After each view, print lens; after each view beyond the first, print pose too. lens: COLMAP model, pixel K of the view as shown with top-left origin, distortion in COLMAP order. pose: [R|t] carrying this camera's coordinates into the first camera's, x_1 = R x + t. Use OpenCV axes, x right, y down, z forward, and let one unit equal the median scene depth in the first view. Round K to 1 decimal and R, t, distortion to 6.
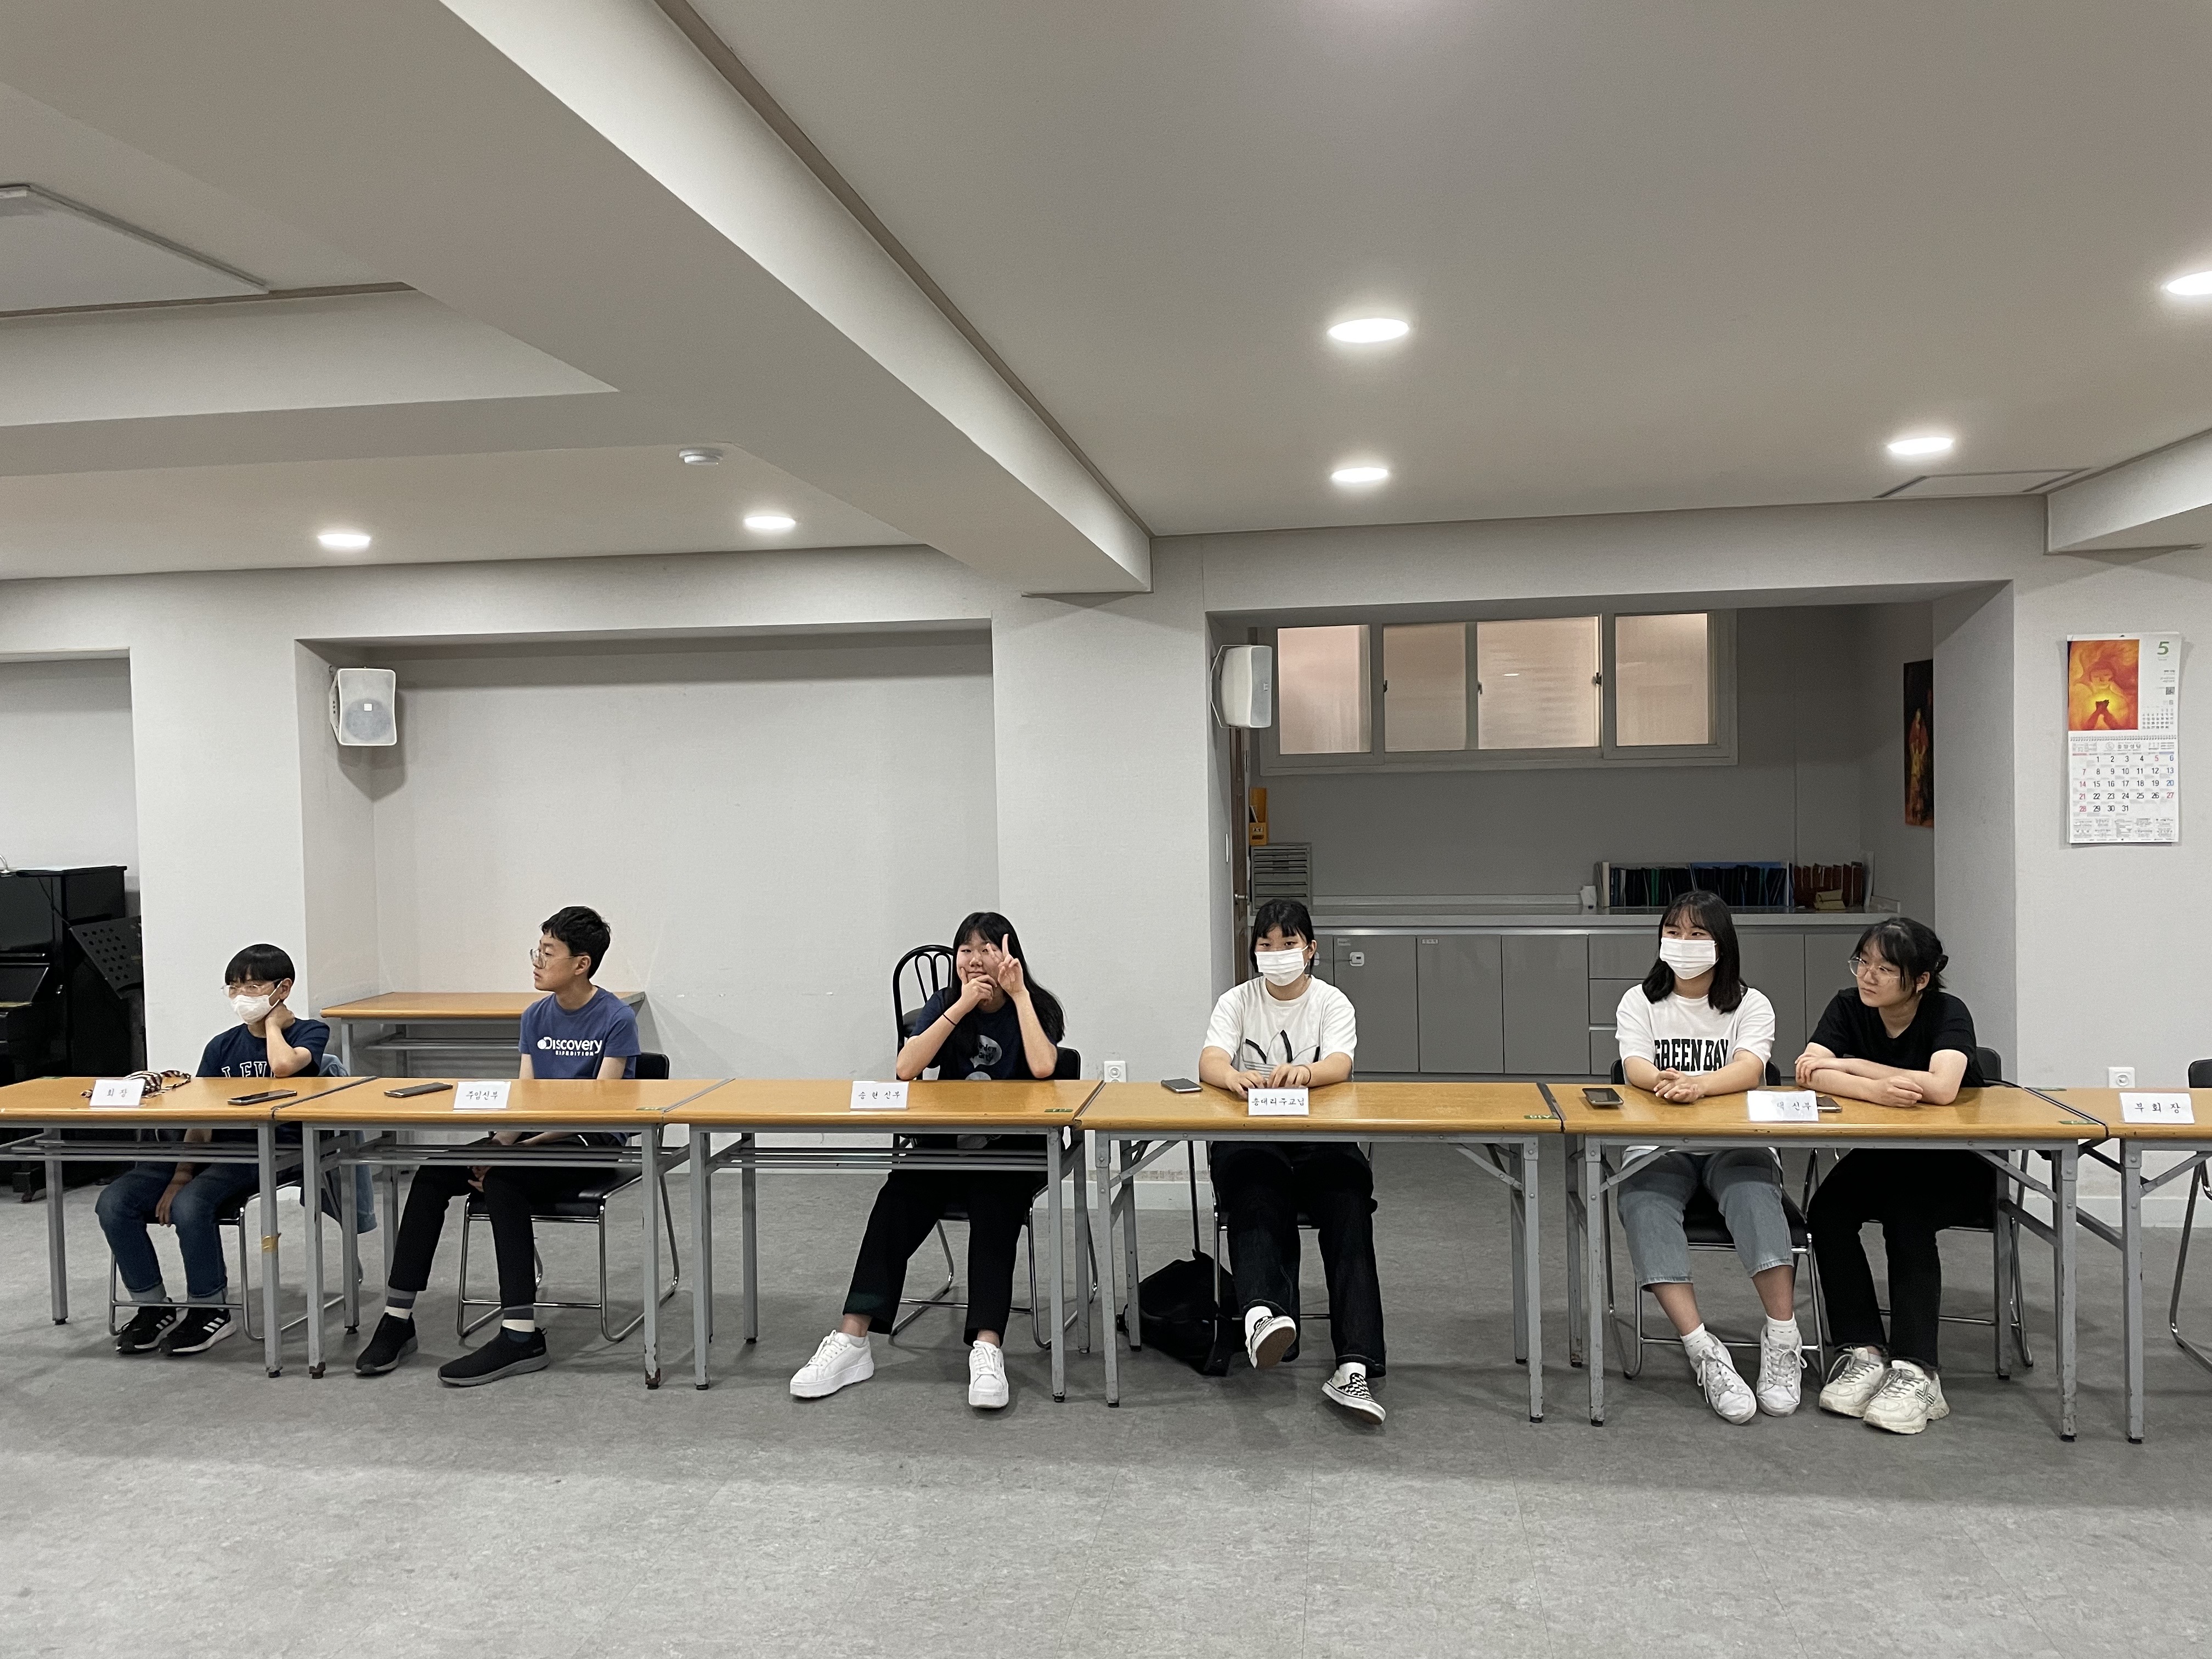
lens RADIAL K [[1661.2, 0, 1110.0], [0, 1661.2, 827.2], [0, 0, 1]] dist [0.024045, -0.002138]
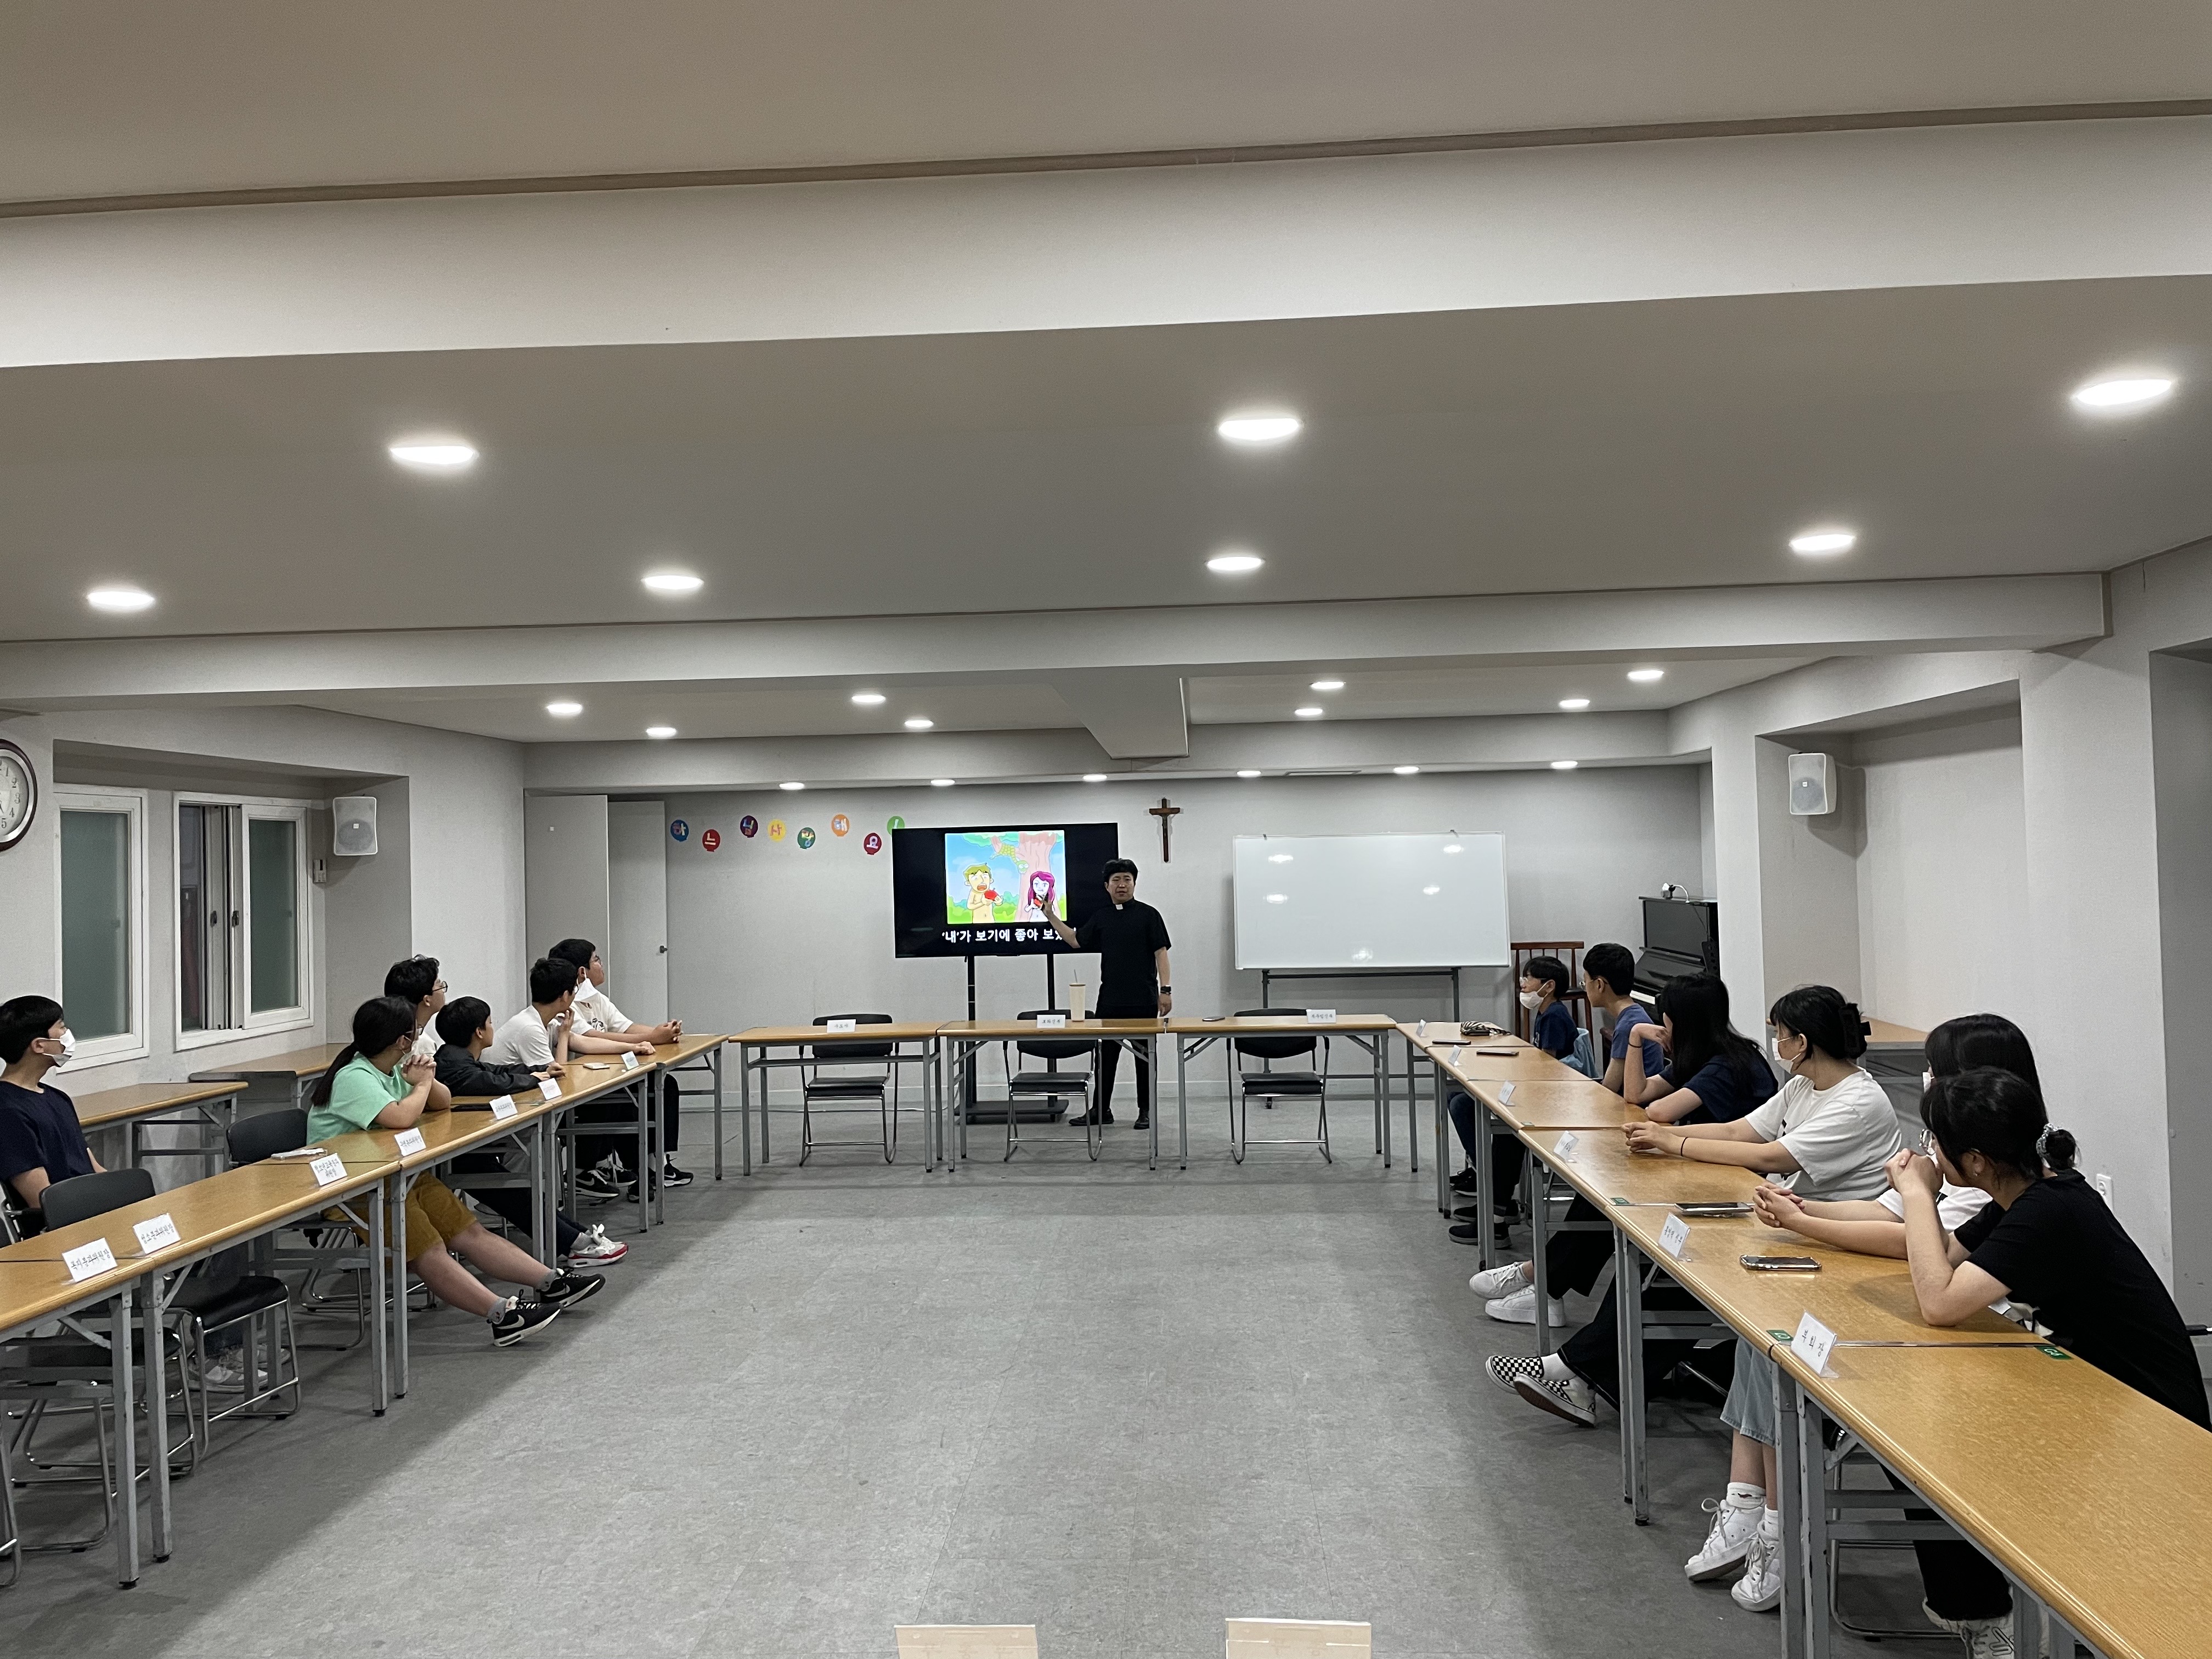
lens RADIAL K [[1661.2, 0, 1103.6], [0, 1661.2, 829.6], [0, 0, 1]] dist [0.024045, -0.002138]
pose [[0.081108, -0.002813, -0.996701, 1.361822], [-0.009040, 0.999953, -0.003558, -0.049929], [0.996664, 0.009299, 0.081079, 0.652094]]
